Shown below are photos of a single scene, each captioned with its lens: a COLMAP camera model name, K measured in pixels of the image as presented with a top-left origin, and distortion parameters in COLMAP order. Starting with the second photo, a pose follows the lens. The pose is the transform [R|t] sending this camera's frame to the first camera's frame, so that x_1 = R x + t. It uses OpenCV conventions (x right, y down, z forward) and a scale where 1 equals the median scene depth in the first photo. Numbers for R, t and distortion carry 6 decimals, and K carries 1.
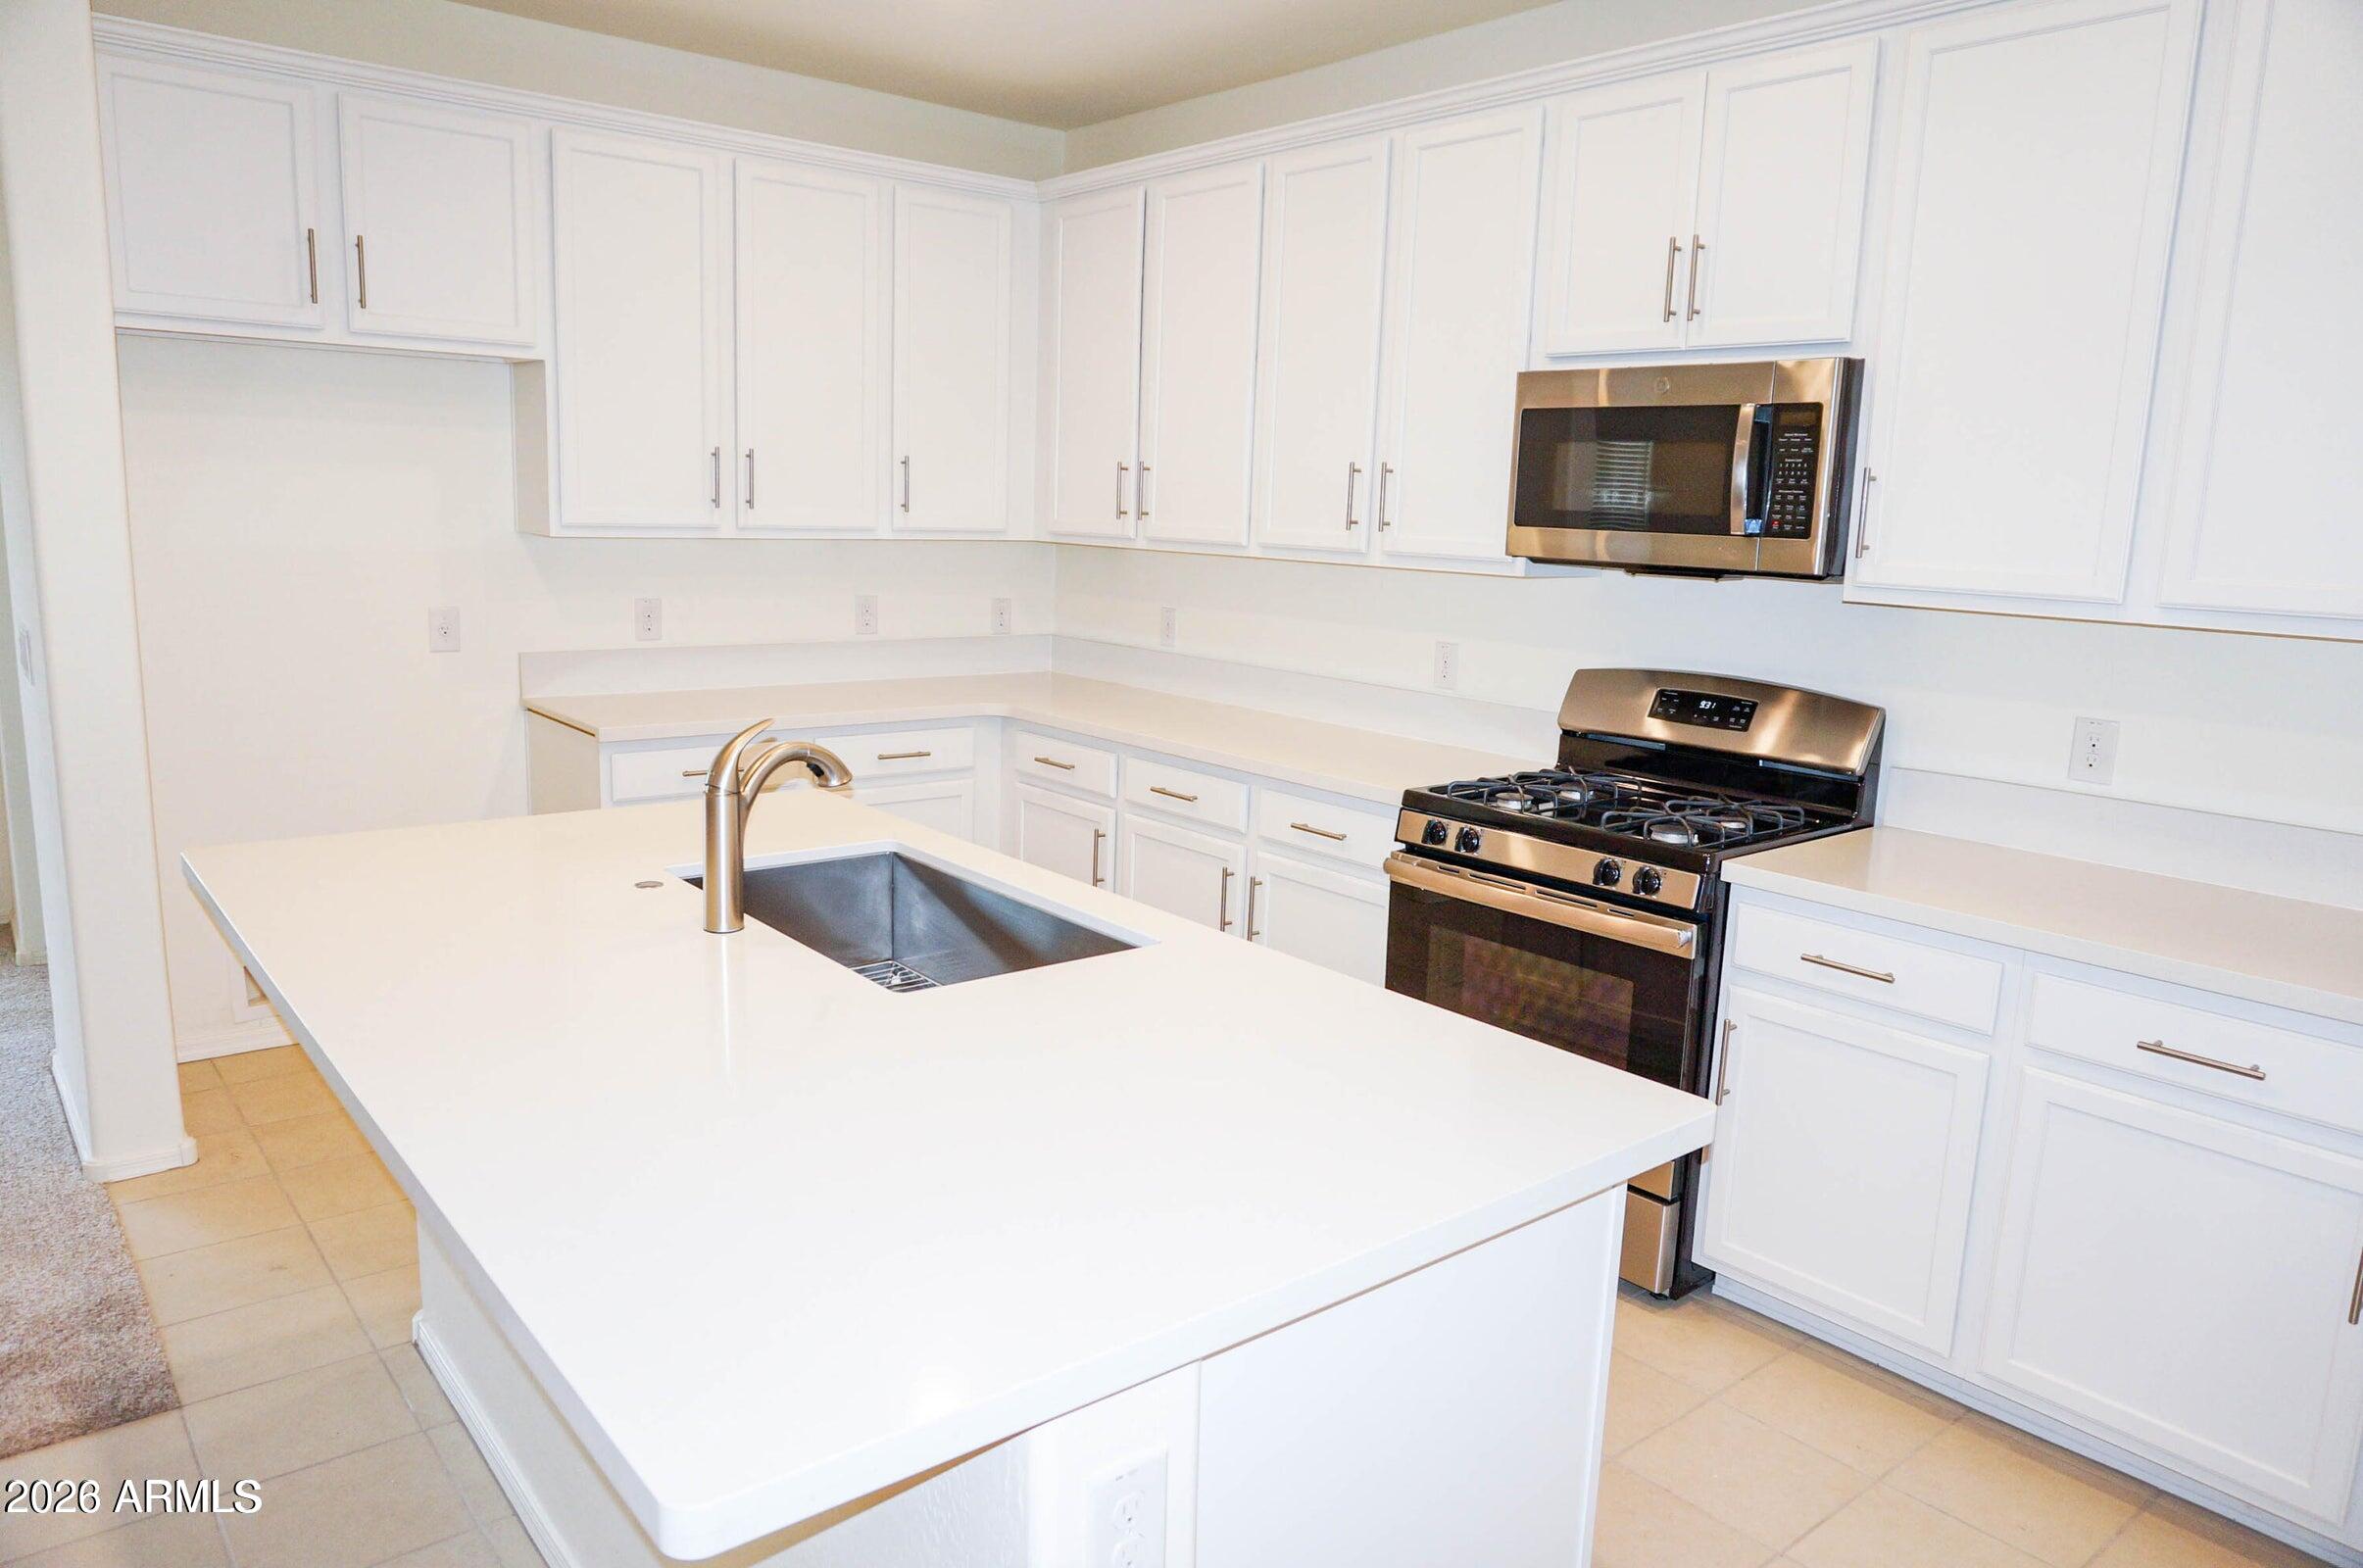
lens RADIAL K [[1579.4, 0, 1187.6], [0, 1579.4, 787.0], [0, 0, 1]] dist [-0.045074, 0.030419]
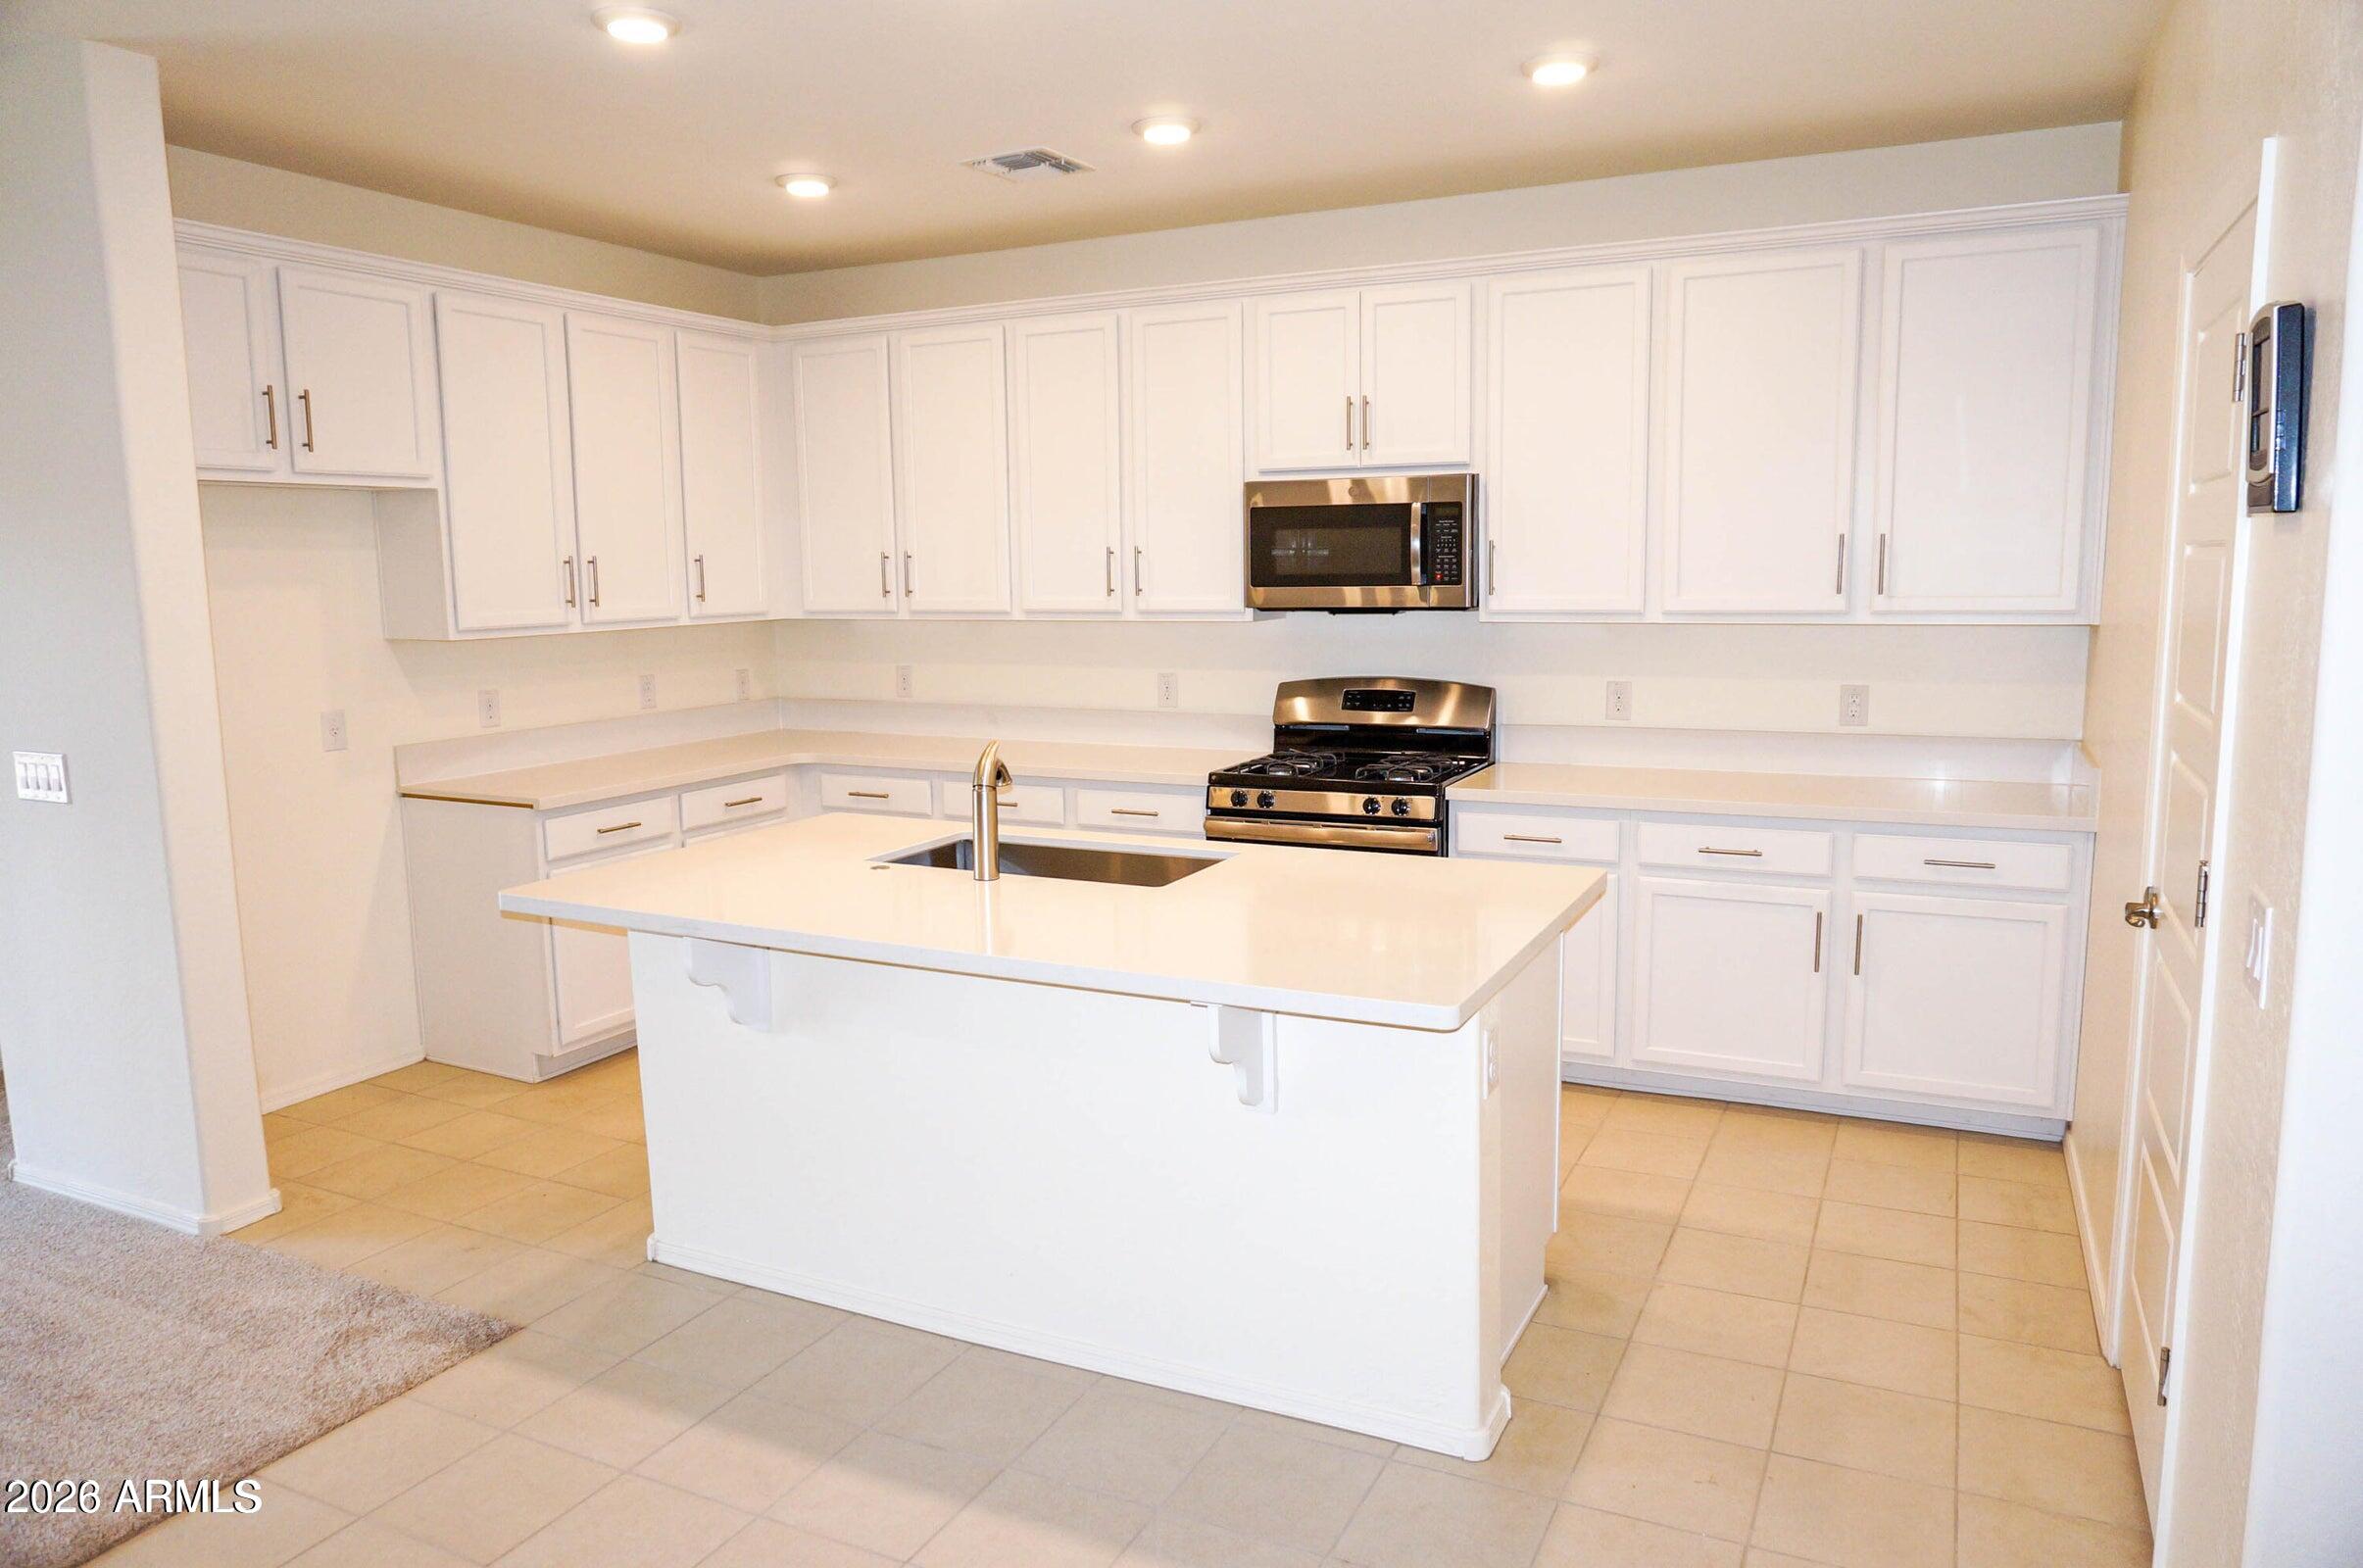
lens RADIAL K [[1579.4, 0, 1188.4], [0, 1579.4, 797.5], [0, 0, 1]] dist [-0.045074, 0.030419]
pose [[0.908109, -0.107795, 0.404622, -0.466031], [0.118421, 0.992963, -0.001243, 0.024022], [-0.401640, 0.049044, 0.914483, -0.312091]]
